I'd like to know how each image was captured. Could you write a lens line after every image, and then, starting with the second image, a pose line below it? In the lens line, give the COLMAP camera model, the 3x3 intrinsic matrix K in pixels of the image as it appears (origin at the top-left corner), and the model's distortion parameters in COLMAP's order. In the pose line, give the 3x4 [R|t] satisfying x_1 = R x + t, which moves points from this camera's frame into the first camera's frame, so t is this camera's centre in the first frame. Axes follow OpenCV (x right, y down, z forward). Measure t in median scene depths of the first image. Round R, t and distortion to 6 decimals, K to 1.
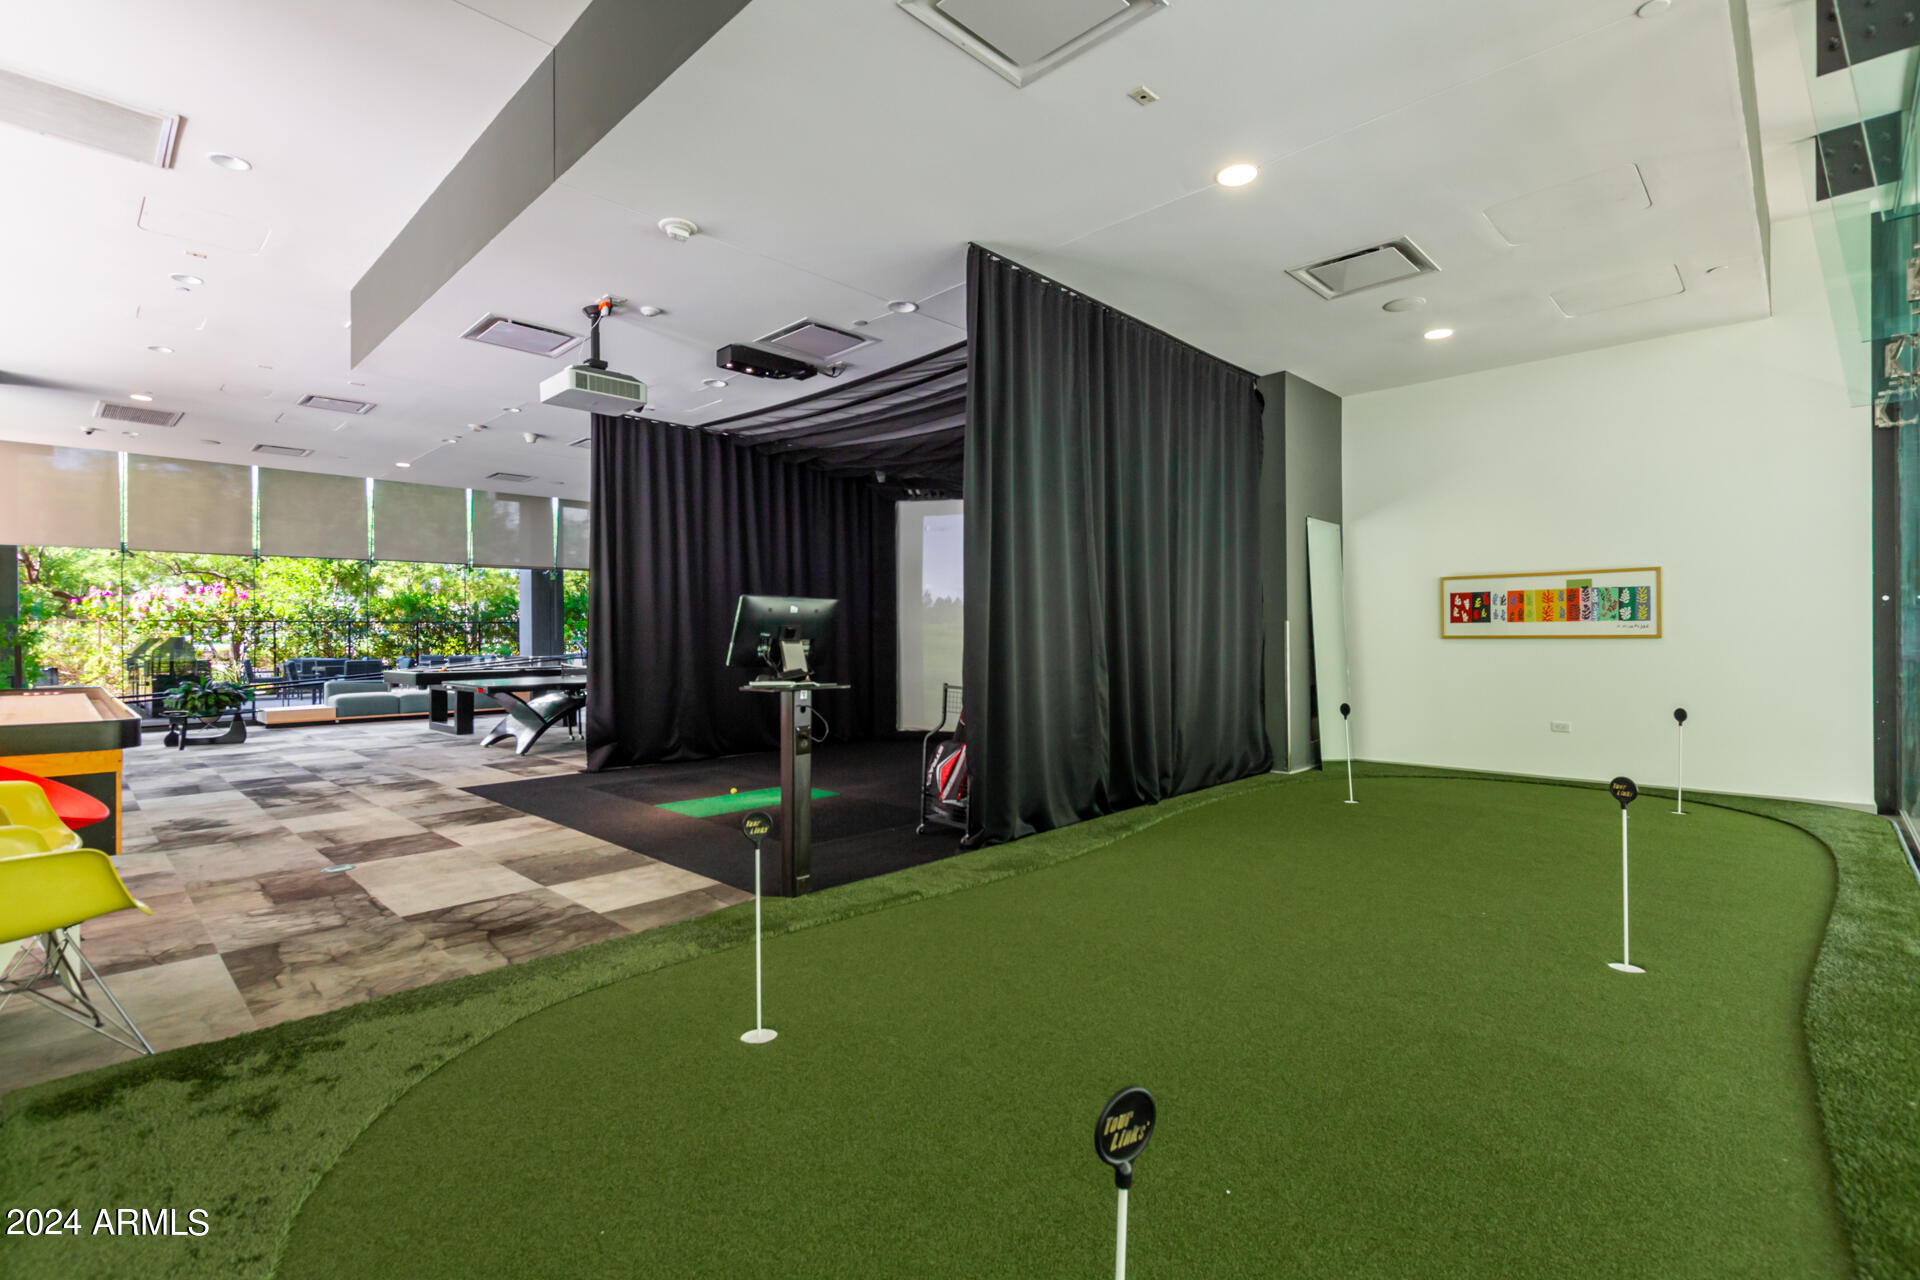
lens RADIAL K [[871.1, 0, 959.6], [0, 871.1, 632.5], [0, 0, 1]] dist [0.008625, -0.005510]
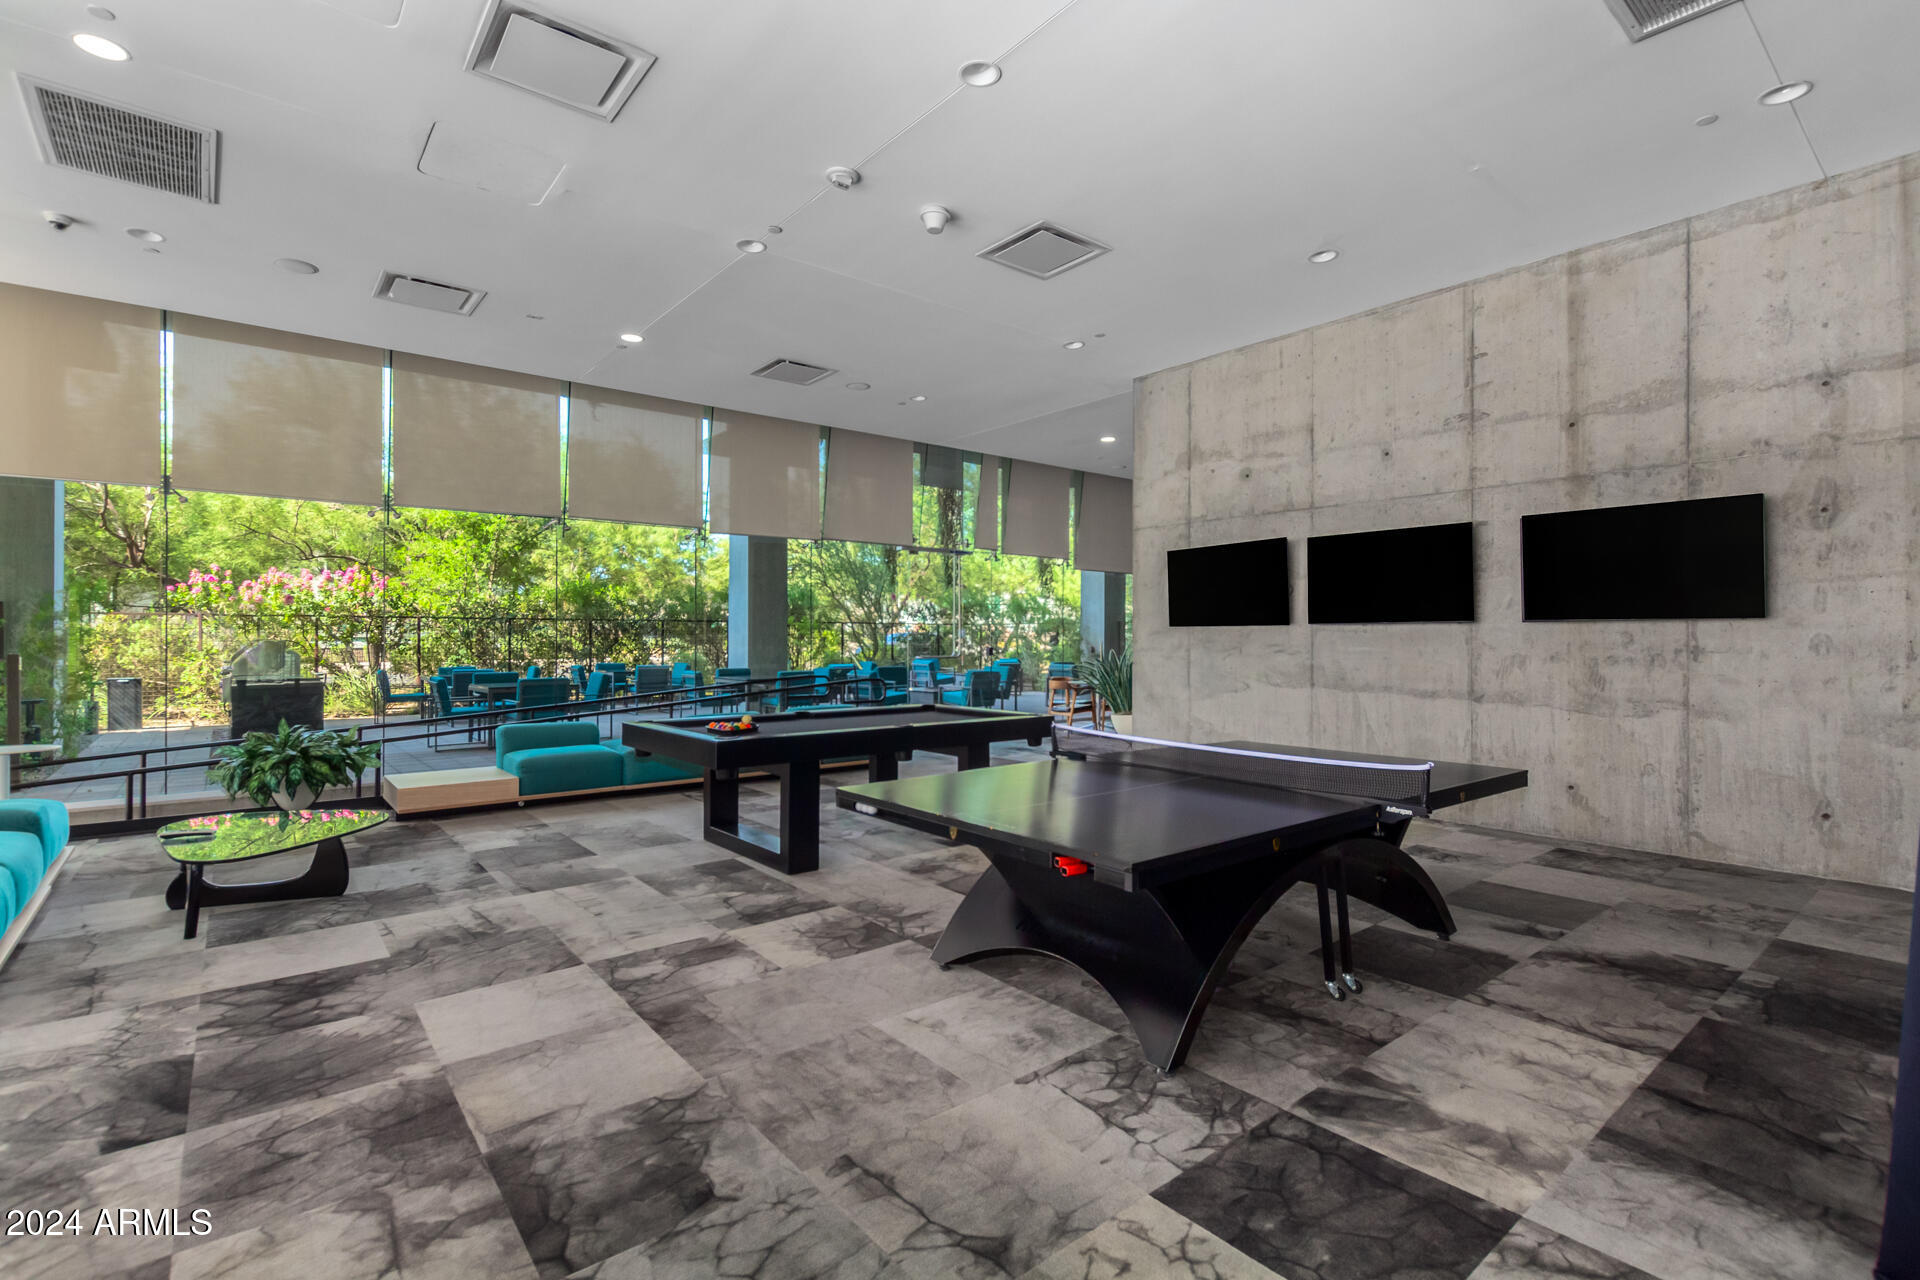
lens RADIAL K [[871.1, 0, 959.6], [0, 871.1, 632.5], [0, 0, 1]] dist [0.008625, -0.005510]
pose [[0.993511, 0.009110, -0.113372, -0.236360], [-0.009222, 0.999957, -0.000458, -0.003823], [0.113363, 0.001501, 0.993552, 0.305946]]
